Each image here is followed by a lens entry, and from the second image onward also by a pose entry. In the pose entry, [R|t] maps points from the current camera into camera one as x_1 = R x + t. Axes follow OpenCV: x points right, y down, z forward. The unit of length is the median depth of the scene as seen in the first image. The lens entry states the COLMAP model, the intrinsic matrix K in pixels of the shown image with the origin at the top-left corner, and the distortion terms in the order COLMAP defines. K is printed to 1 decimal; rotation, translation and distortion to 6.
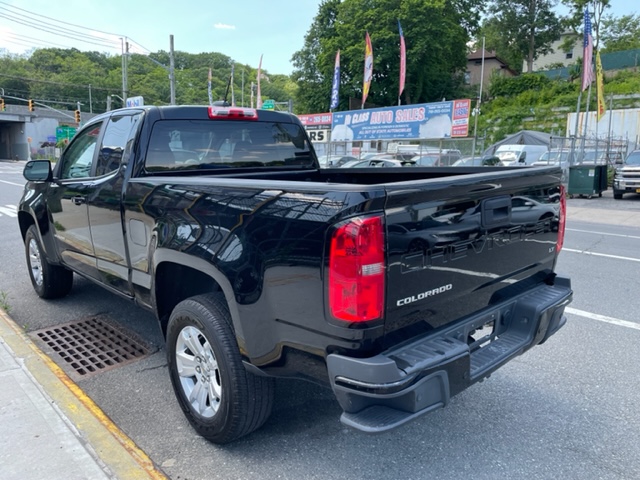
lens RADIAL K [[487.0, 0, 318.8], [0, 487.0, 243.4], [0, 0, 1]] dist [0.078985, -0.106727]
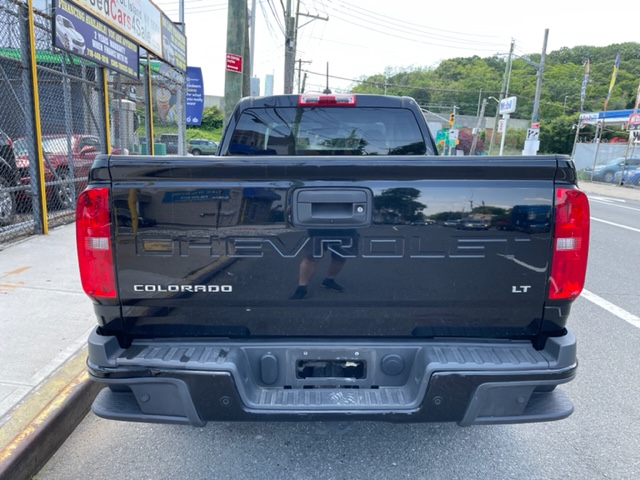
lens RADIAL K [[487.0, 0, 323.3], [0, 487.0, 240.8], [0, 0, 1]] dist [0.078985, -0.106727]
pose [[0.729998, 0.140033, -0.668950, 0.903443], [-0.146897, 0.988057, 0.046530, -0.051085], [0.667476, 0.064300, 0.741850, 0.485882]]
